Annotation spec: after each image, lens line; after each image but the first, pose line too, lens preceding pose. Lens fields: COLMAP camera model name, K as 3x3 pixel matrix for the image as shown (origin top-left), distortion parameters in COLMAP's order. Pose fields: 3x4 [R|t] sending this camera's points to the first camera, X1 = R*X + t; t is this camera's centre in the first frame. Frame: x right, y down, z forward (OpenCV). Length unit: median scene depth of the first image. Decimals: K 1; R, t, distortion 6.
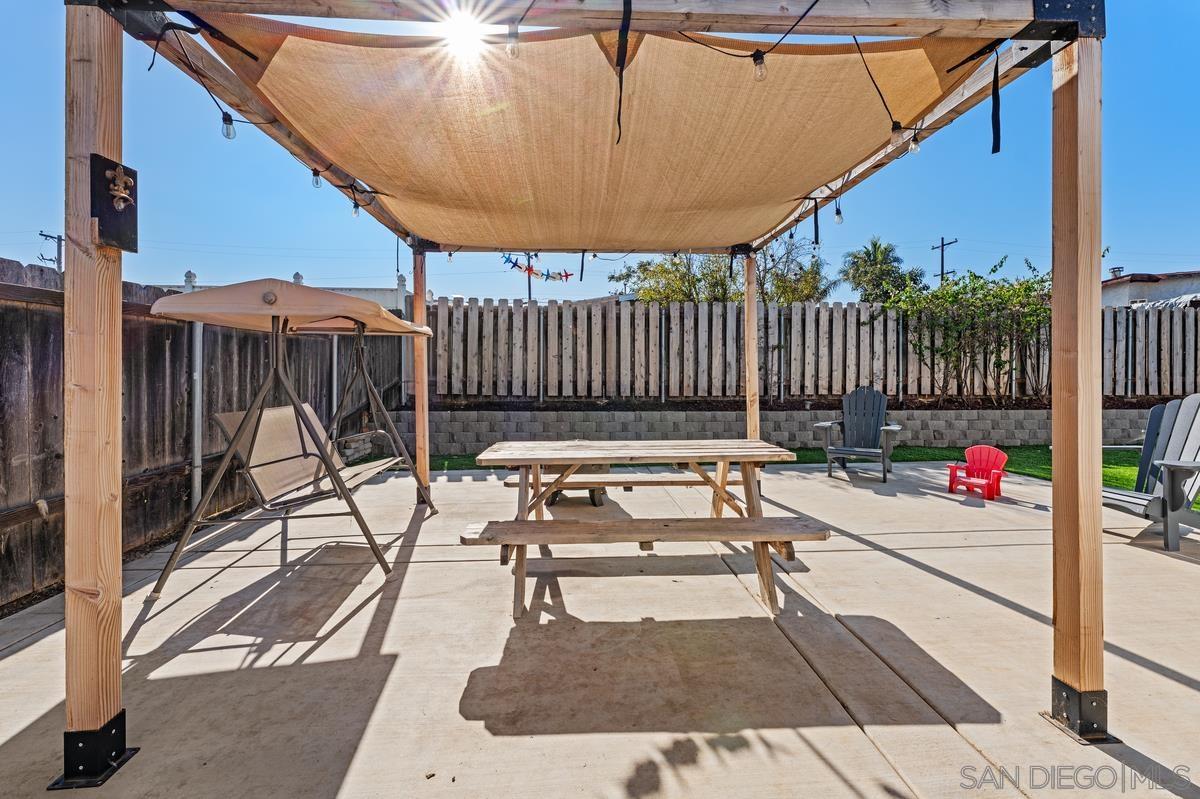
lens RADIAL K [[505.5, 0, 612.8], [0, 505.5, 369.5], [0, 0, 1]] dist [0.001824, 0.000025]
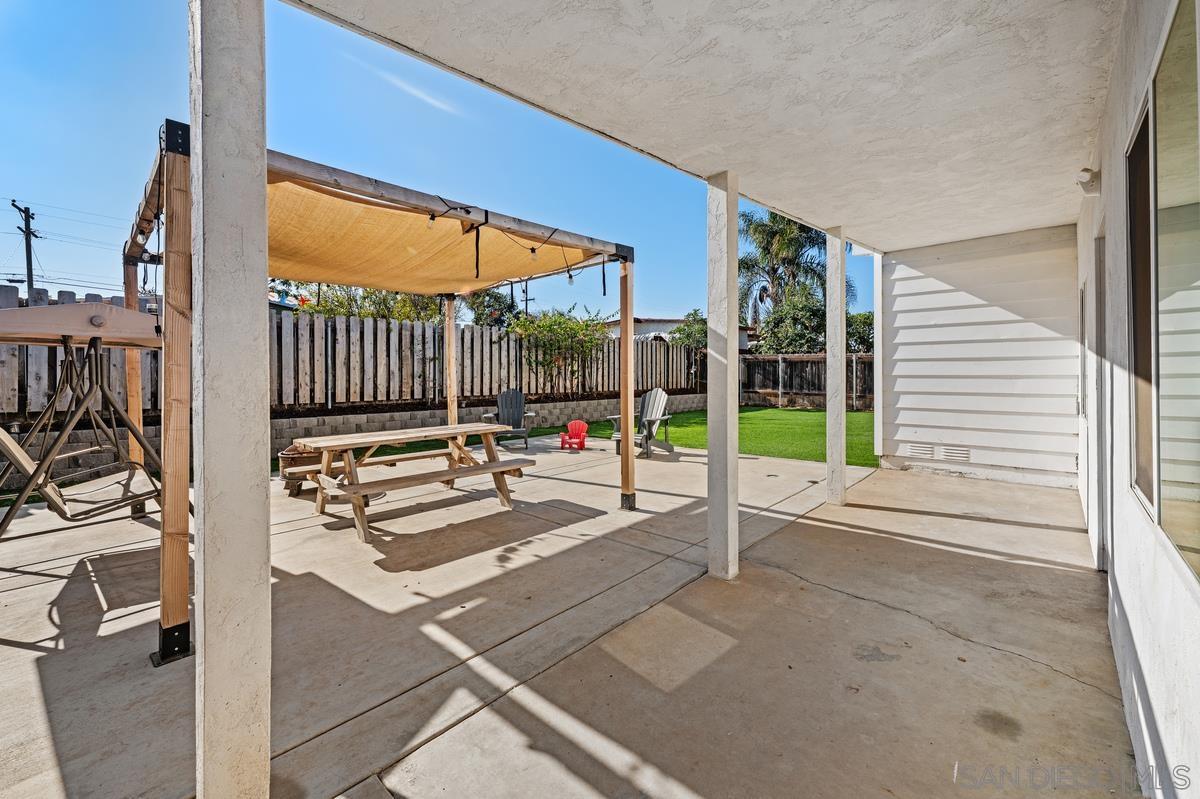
lens RADIAL K [[485.5, 0, 603.9], [0, 485.5, 374.2], [0, 0, 1]] dist [-0.000155, 0.000095]
pose [[0.733016, -0.004388, 0.680197, -0.175842], [0.004220, 0.999989, 0.001904, -0.006952], [-0.680199, 0.001474, 0.733026, -0.153643]]
